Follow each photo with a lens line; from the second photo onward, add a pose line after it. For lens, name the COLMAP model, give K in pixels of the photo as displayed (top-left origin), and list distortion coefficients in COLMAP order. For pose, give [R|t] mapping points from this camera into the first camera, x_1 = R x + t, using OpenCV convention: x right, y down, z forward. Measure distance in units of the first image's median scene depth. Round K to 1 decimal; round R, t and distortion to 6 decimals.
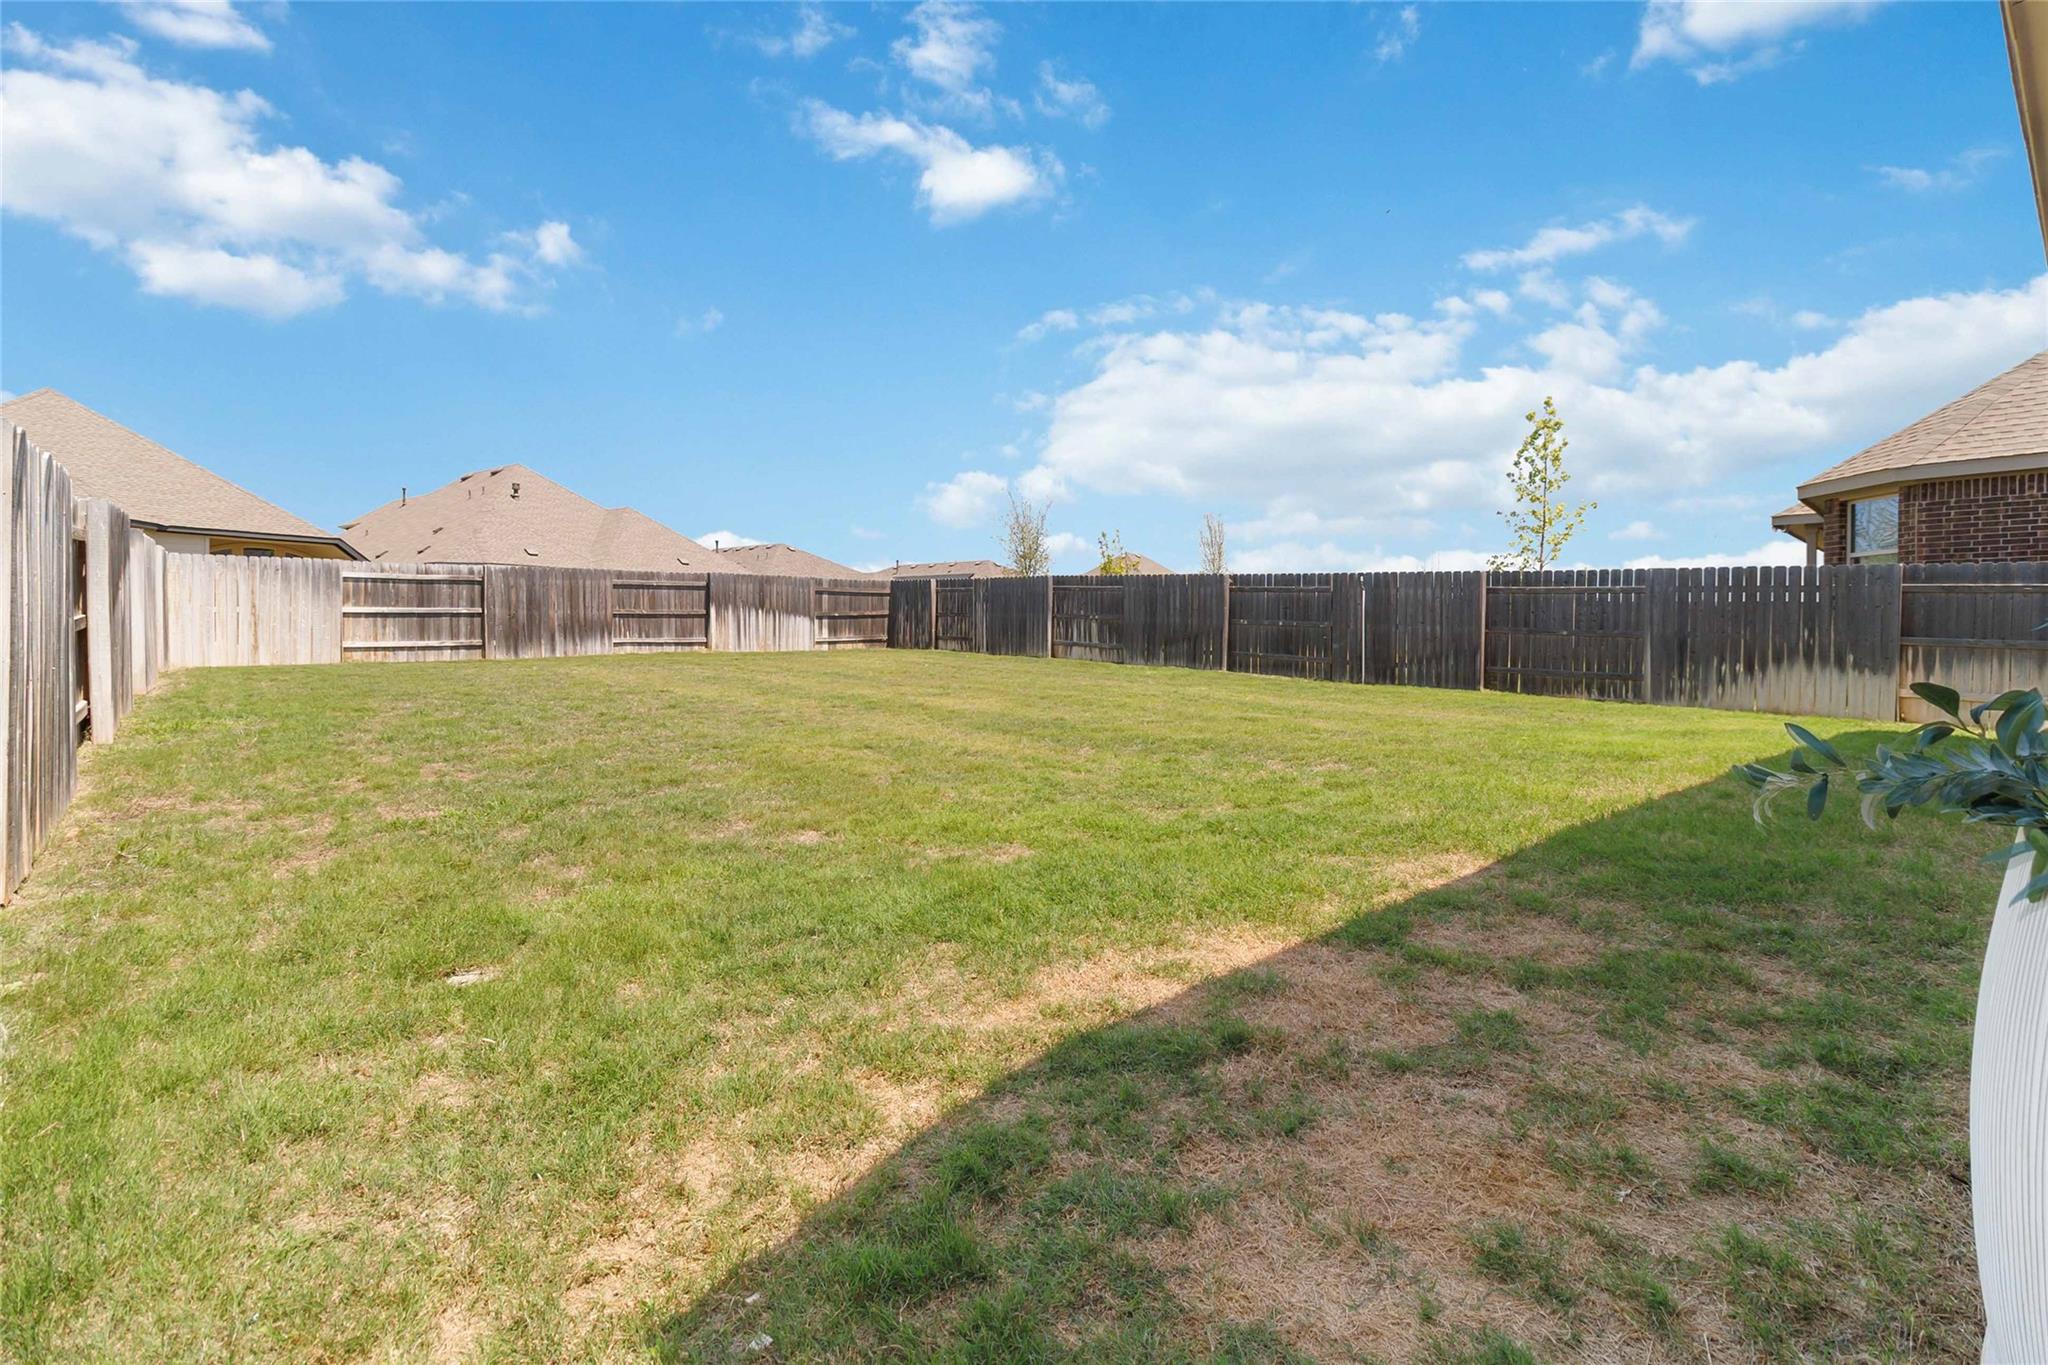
lens RADIAL K [[944.3, 0, 1031.4], [0, 944.3, 647.1], [0, 0, 1]] dist [0.003896, 0.001168]
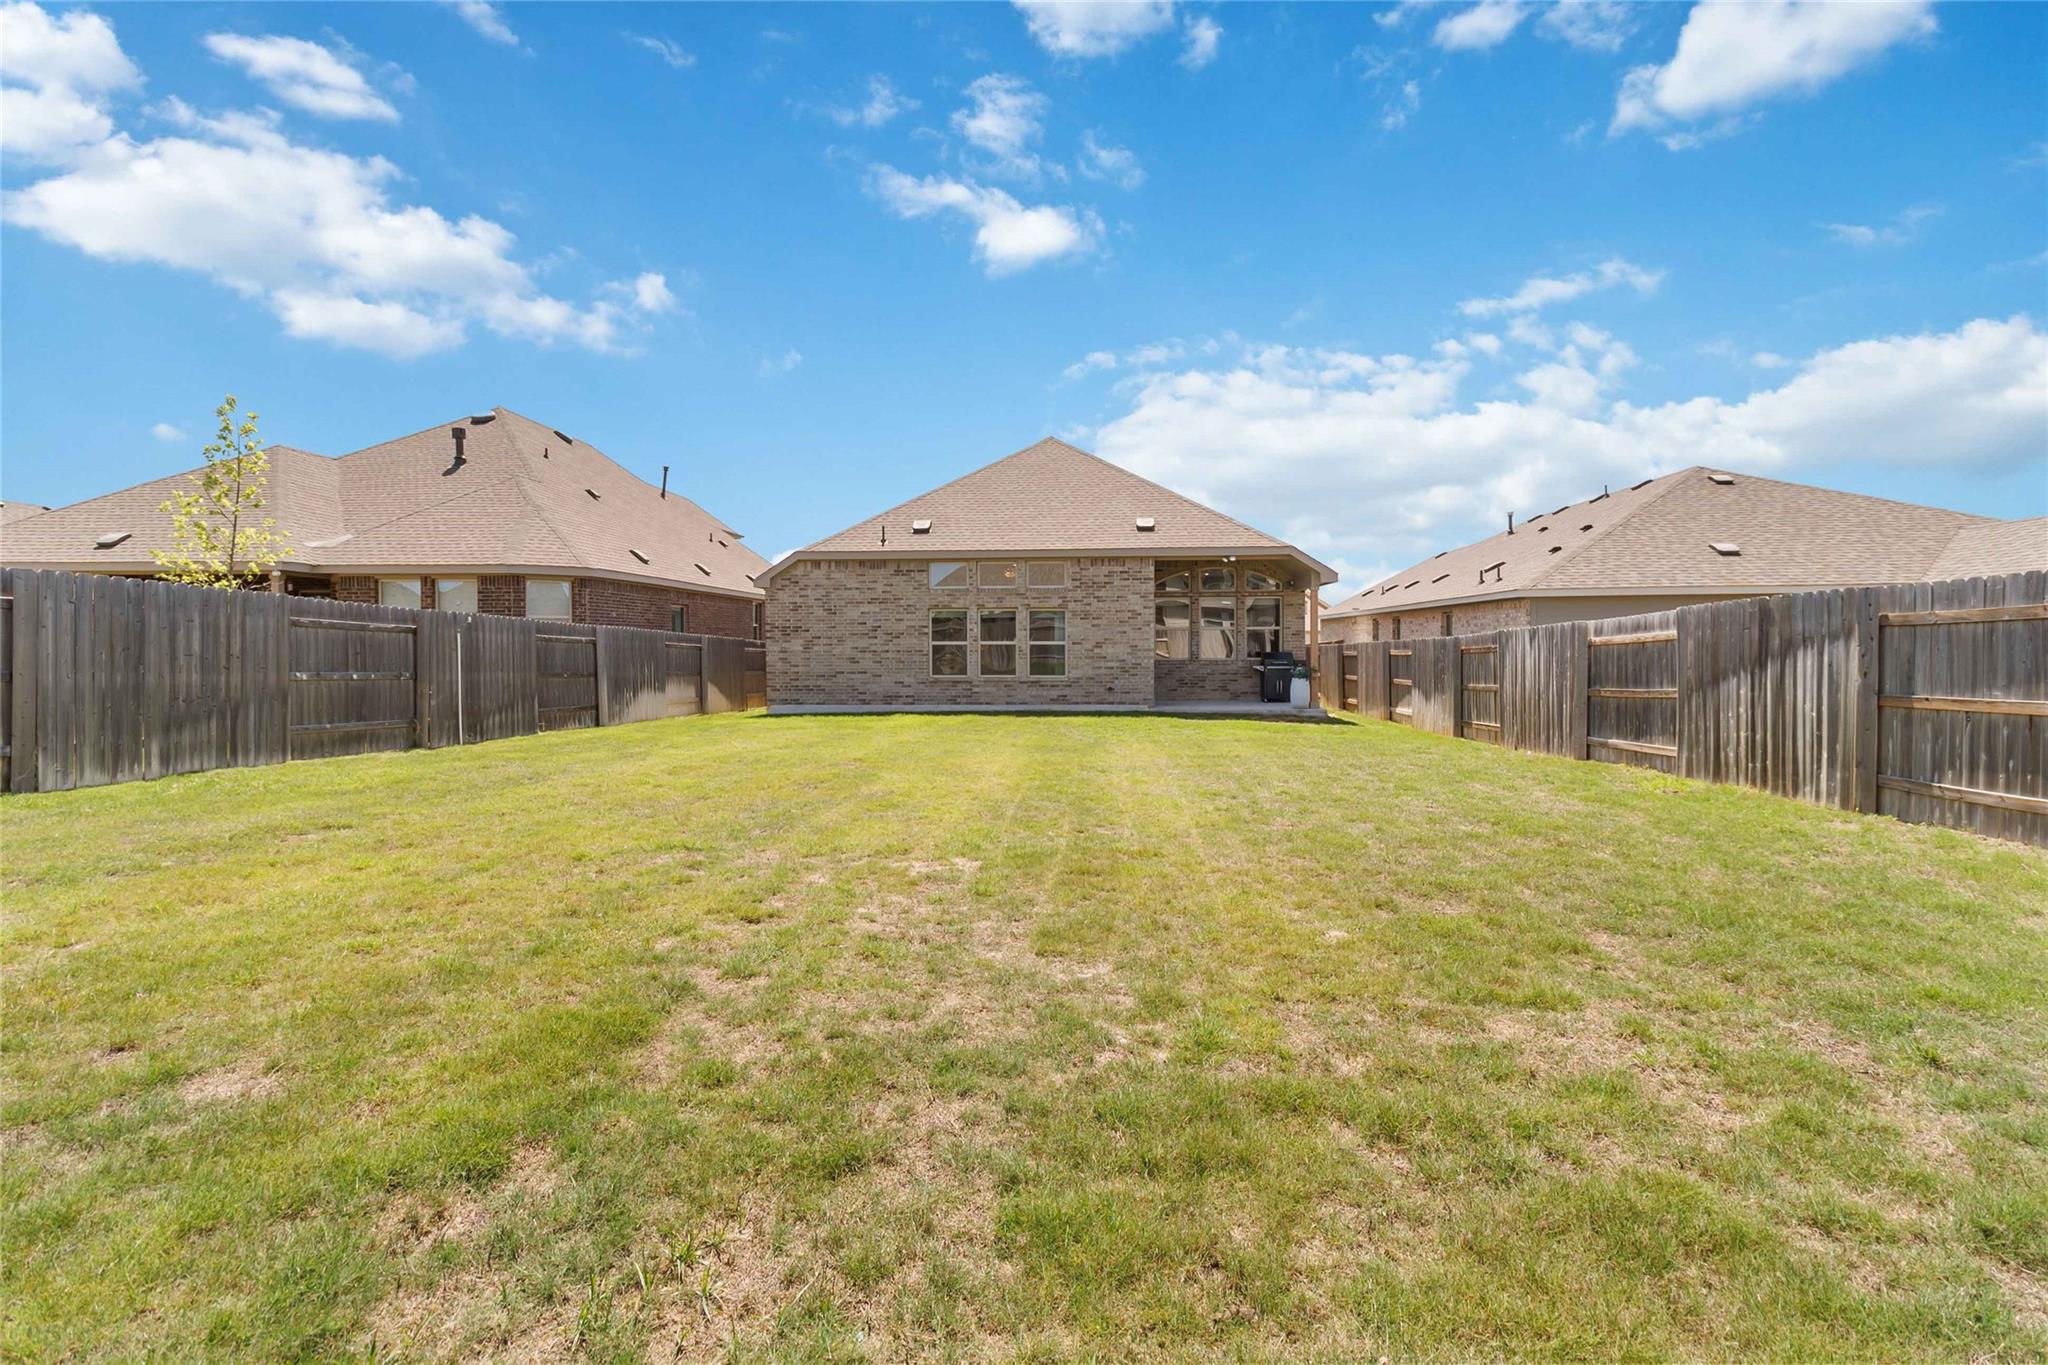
lens RADIAL K [[944.3, 0, 1031.4], [0, 944.3, 647.1], [0, 0, 1]] dist [0.003896, 0.001168]
pose [[-0.709083, -0.005665, 0.705103, -0.752627], [0.007562, 0.999849, 0.015638, -0.071550], [-0.705085, 0.016421, -0.708933, 1.594087]]
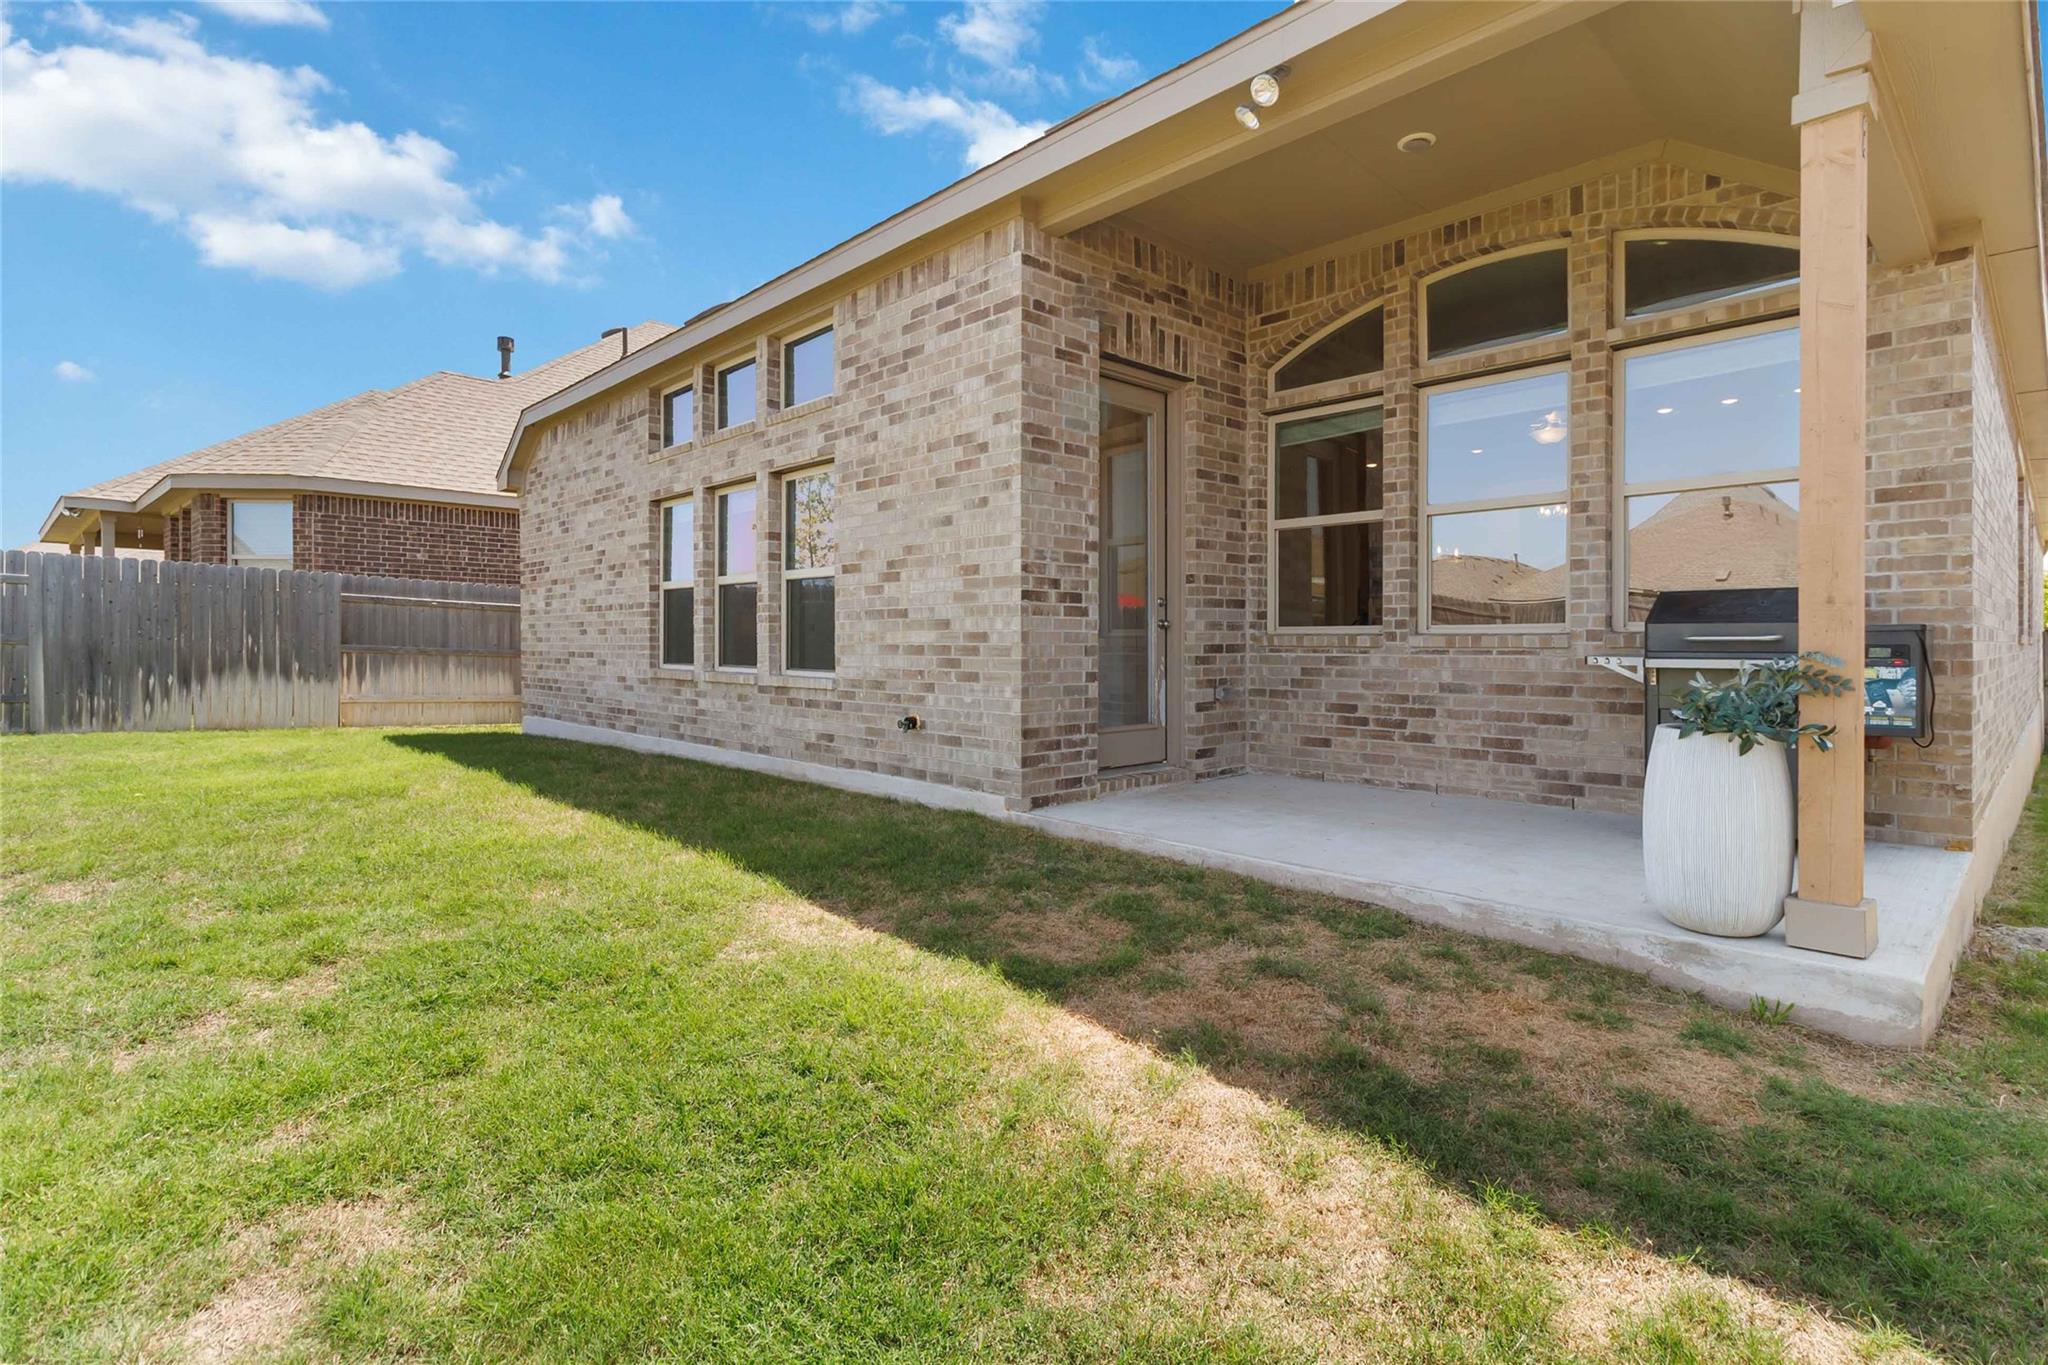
lens RADIAL K [[986.3, 0, 1024.4], [0, 986.3, 639.4], [0, 0, 1]] dist [-0.000150, 0.000229]
pose [[-0.044685, -0.000130, 0.999001, -0.168049], [0.003315, 0.999994, 0.000278, -0.012394], [-0.998996, 0.003324, -0.044684, 0.271729]]
